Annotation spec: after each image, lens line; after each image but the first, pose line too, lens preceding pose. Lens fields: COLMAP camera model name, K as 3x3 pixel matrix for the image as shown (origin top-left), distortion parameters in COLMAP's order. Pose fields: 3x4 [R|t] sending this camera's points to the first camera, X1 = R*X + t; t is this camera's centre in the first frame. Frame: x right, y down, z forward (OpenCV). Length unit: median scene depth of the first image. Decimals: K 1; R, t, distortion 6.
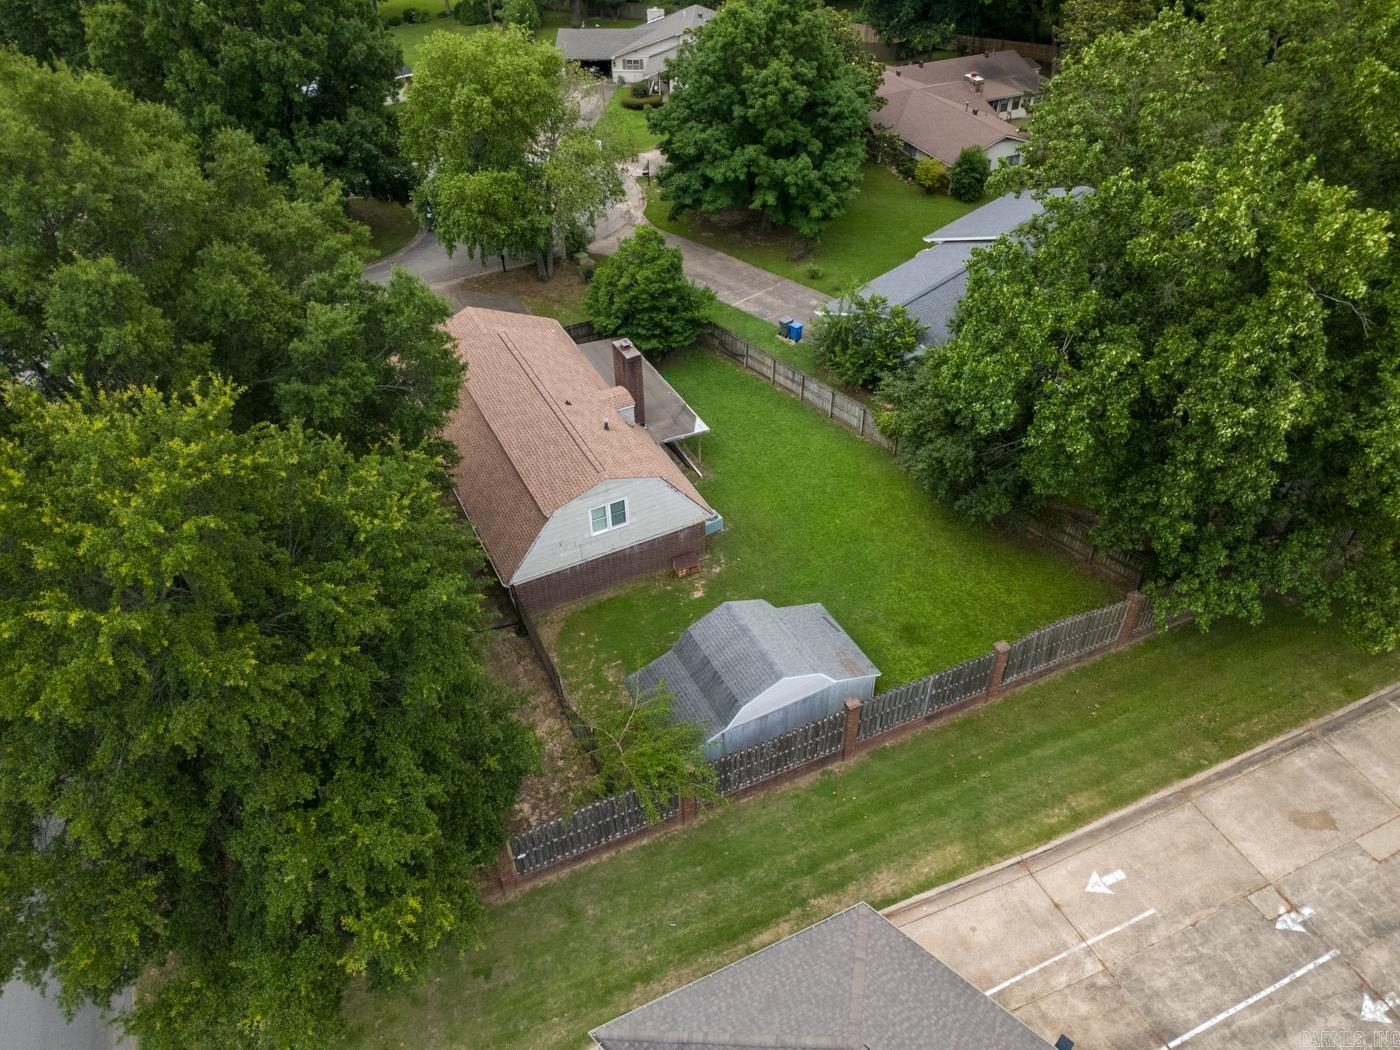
lens RADIAL K [[987.7, 0, 700.0], [0, 987.7, 525.0], [0, 0, 1]] dist [0.006158, -0.001415]
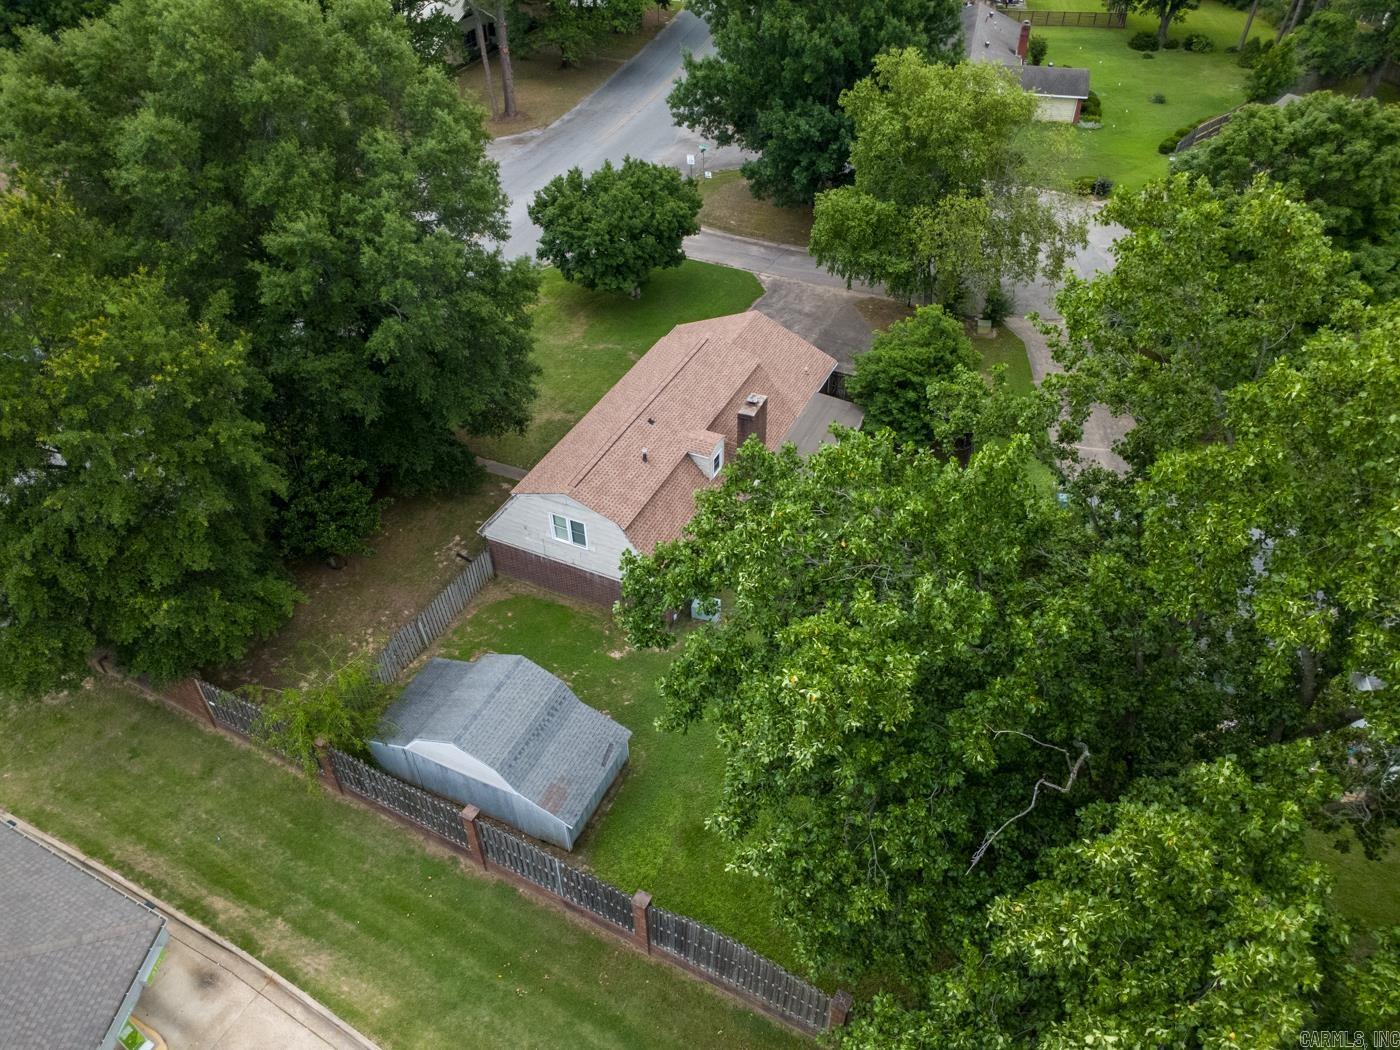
lens RADIAL K [[987.7, 0, 700.0], [0, 987.7, 525.0], [0, 0, 1]] dist [0.006158, -0.001415]
pose [[0.619496, 0.519369, -0.588626, 0.595110], [-0.515018, 0.834808, 0.194557, -0.285687], [0.592437, 0.182626, 0.784644, 0.312995]]
